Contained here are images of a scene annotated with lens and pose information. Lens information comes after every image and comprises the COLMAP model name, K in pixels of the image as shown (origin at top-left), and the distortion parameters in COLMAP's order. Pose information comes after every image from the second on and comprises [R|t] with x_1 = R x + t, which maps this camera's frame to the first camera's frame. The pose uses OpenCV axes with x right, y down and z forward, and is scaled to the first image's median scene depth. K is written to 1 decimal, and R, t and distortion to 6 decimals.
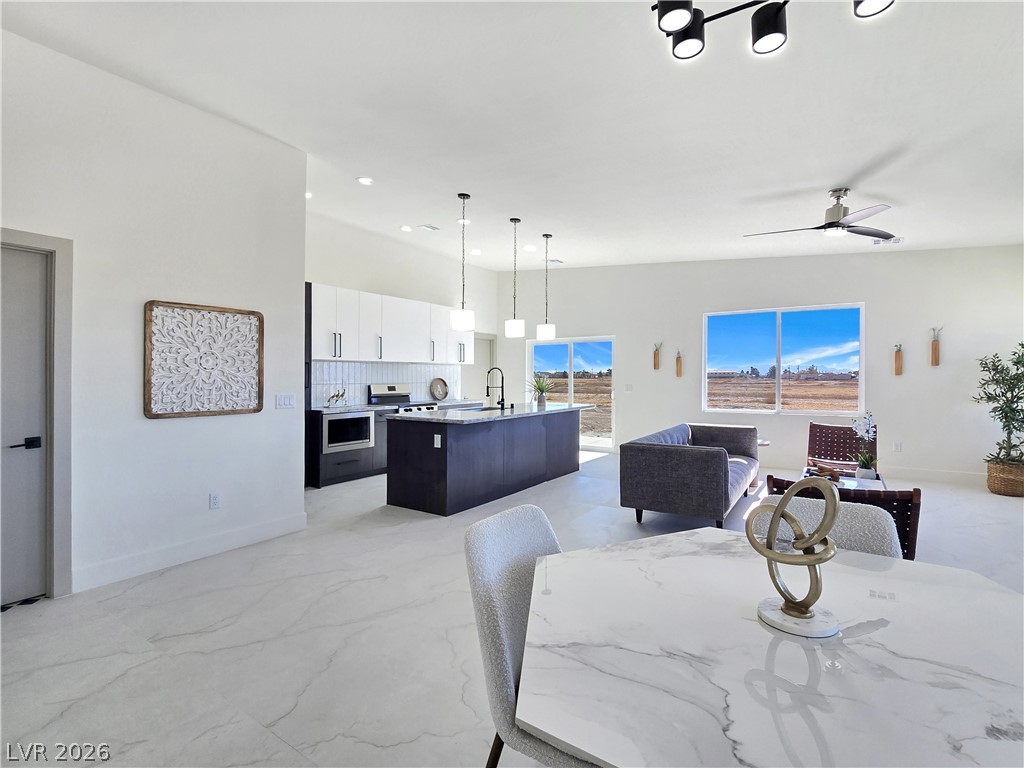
lens RADIAL K [[488.5, 0, 514.6], [0, 488.5, 378.0], [0, 0, 1]] dist [0.000195, -0.002834]
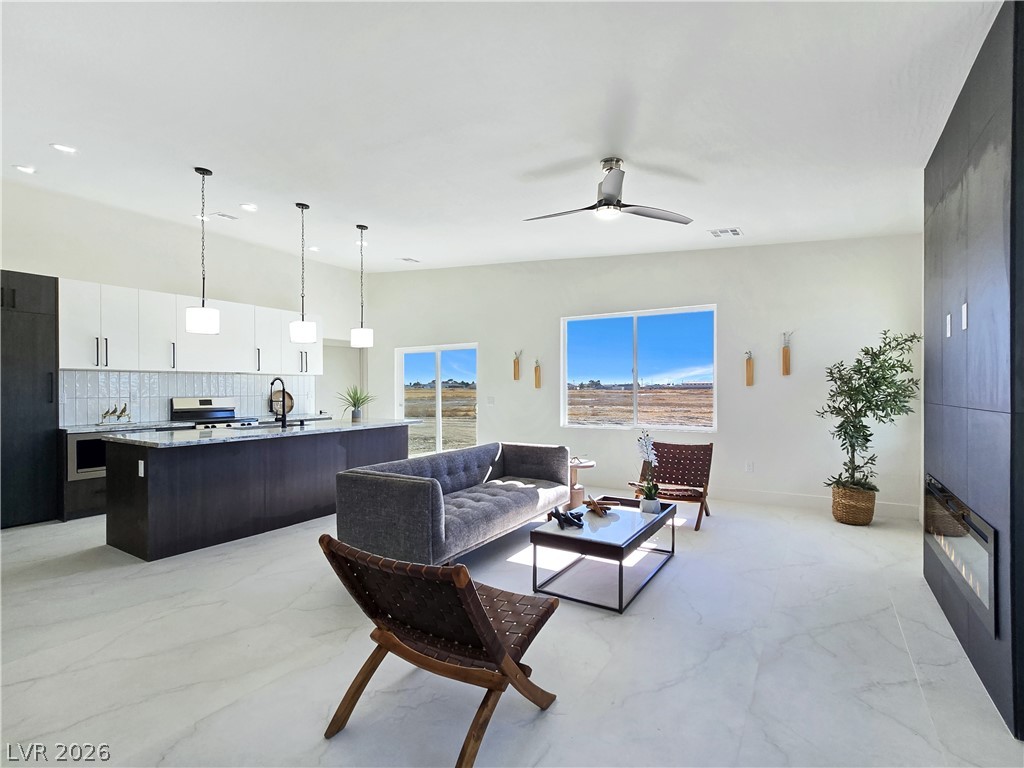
lens RADIAL K [[488.5, 0, 508.1], [0, 488.5, 388.9], [0, 0, 1]] dist [0.000195, -0.002834]
pose [[0.999363, -0.002088, 0.035617, 0.325877], [0.002122, 0.999997, -0.000918, -0.000605], [-0.035615, 0.000993, 0.999365, 0.131202]]
